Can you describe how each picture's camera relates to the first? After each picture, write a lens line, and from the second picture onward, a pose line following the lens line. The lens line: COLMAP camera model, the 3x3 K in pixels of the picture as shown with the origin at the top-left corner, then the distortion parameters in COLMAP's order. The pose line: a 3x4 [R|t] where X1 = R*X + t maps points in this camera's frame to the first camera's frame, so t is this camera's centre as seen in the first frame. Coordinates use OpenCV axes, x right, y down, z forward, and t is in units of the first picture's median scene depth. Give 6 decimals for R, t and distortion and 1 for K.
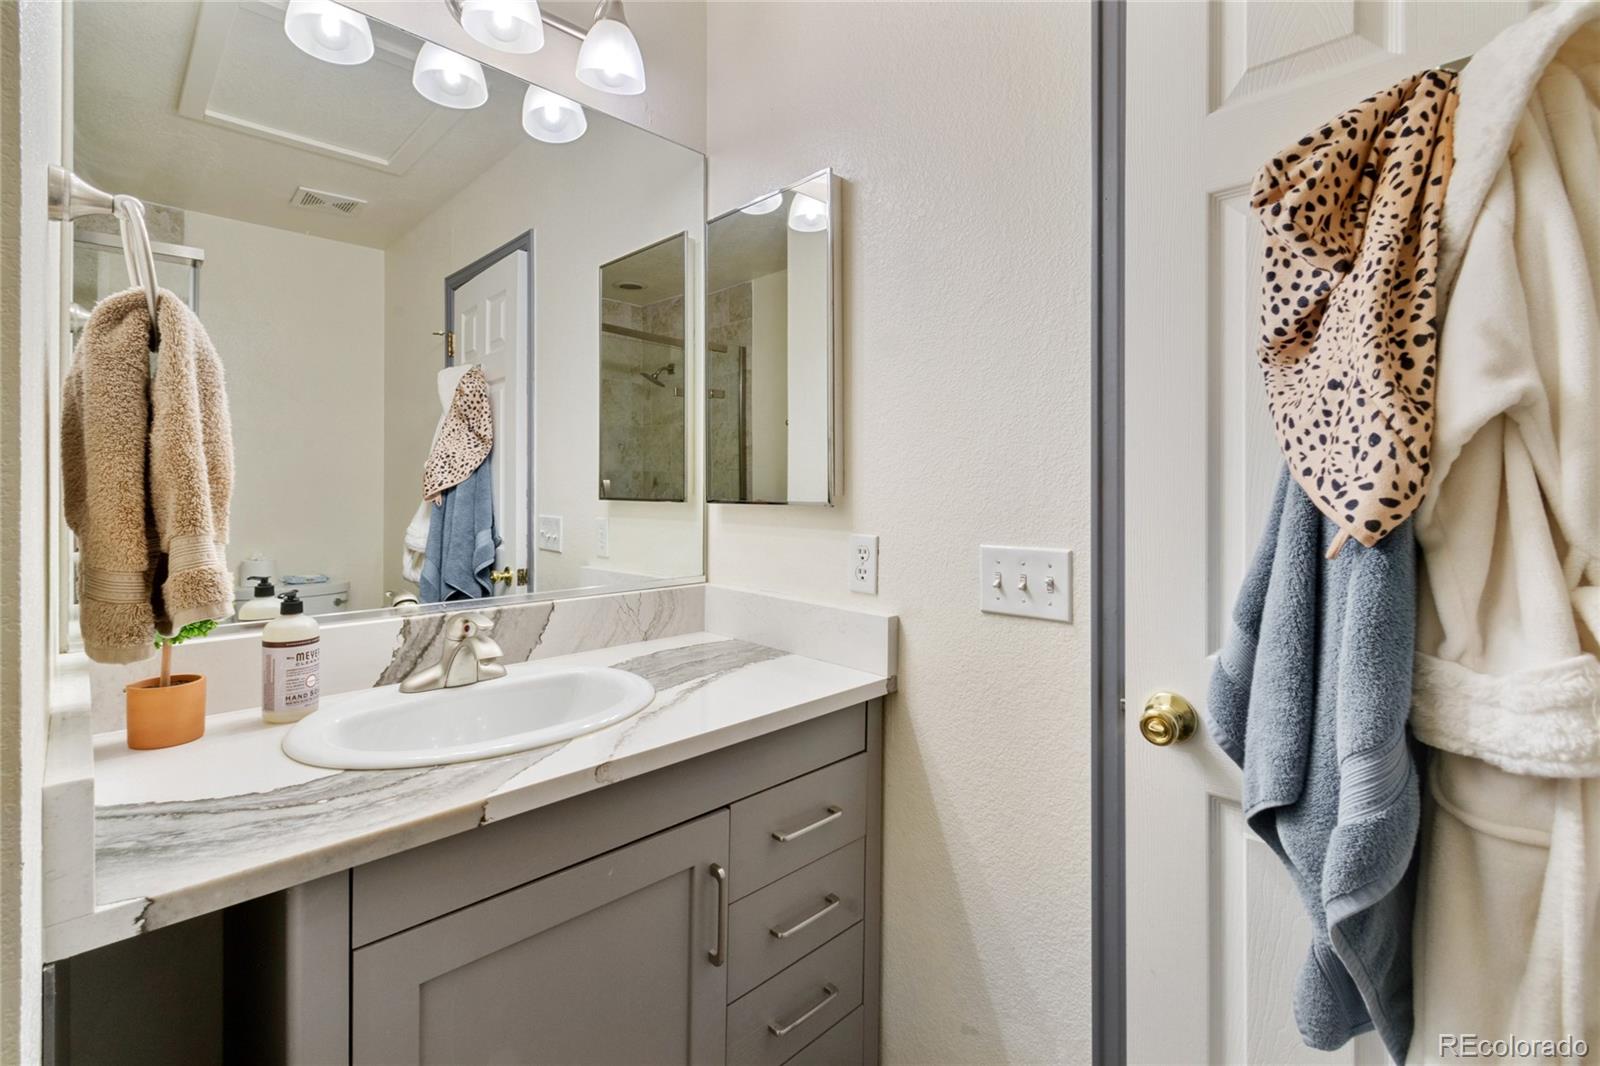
lens RADIAL K [[721.3, 0, 804.9], [0, 721.3, 569.3], [0, 0, 1]] dist [-0.001258, 0.000488]
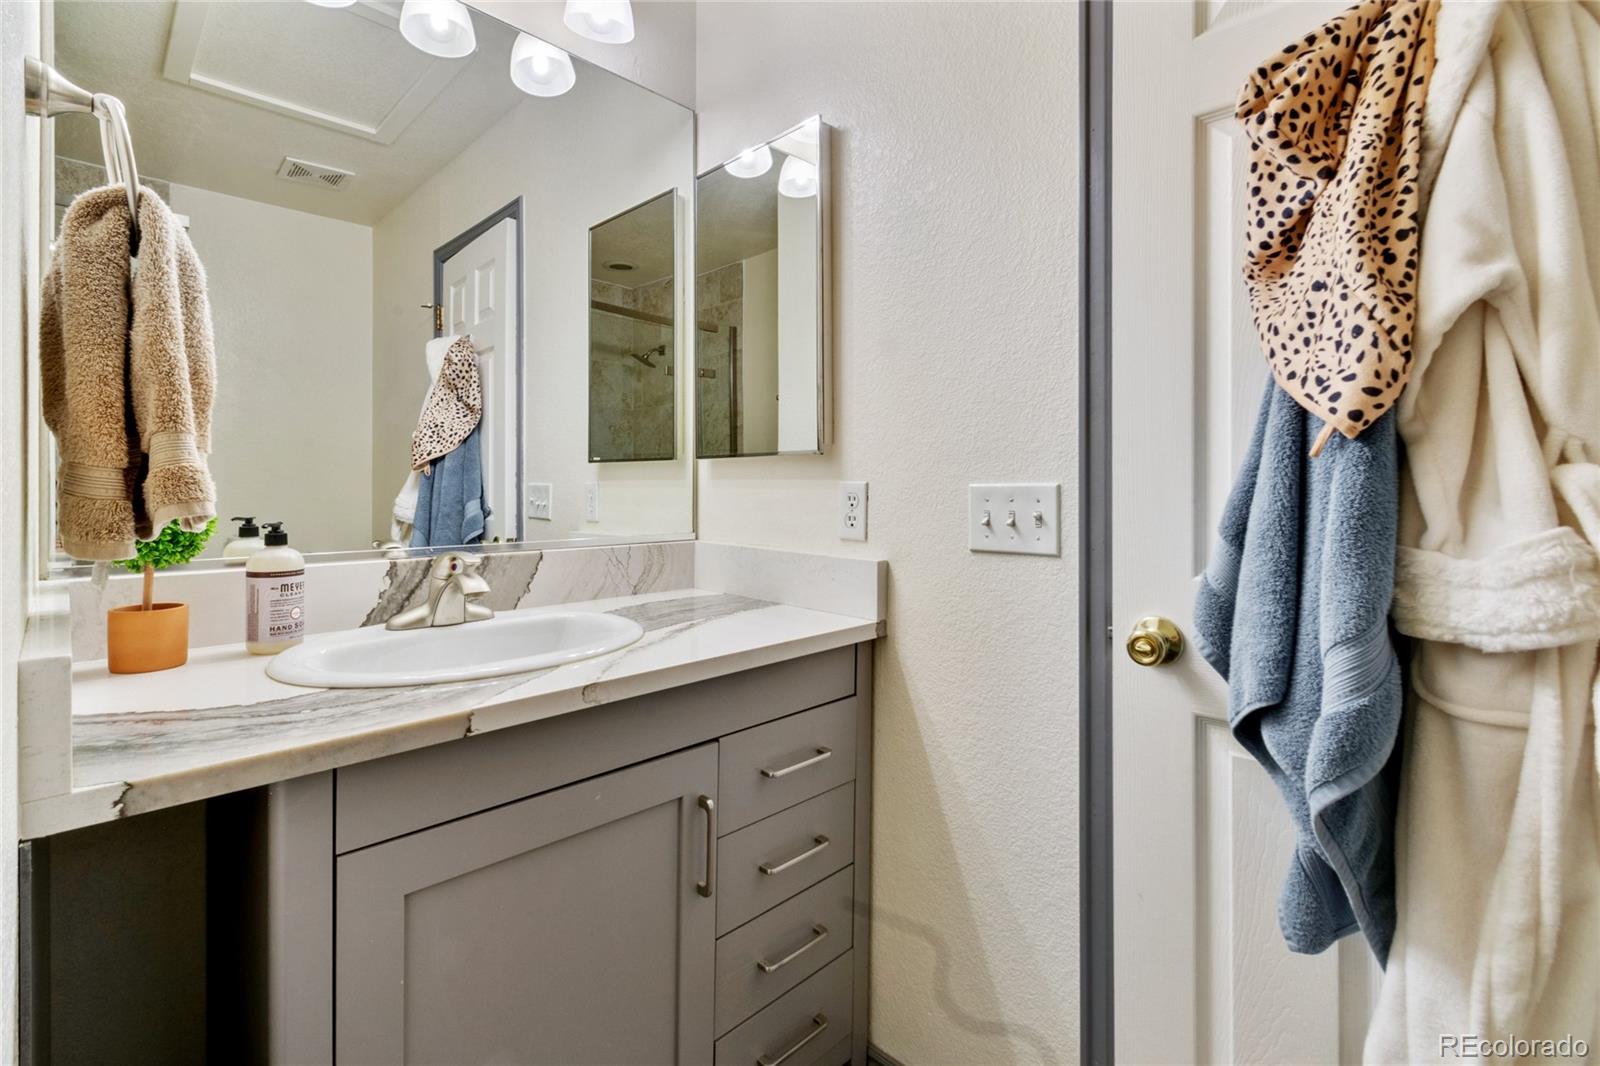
lens RADIAL K [[721.3, 0, 804.9], [0, 721.3, 569.3], [0, 0, 1]] dist [-0.001258, 0.000488]
pose [[0.999937, 0.000265, 0.011223, 0.005976], [-0.000265, 1.000000, -0.000033, 0.135279], [-0.011223, 0.000030, 0.999937, 0.000799]]
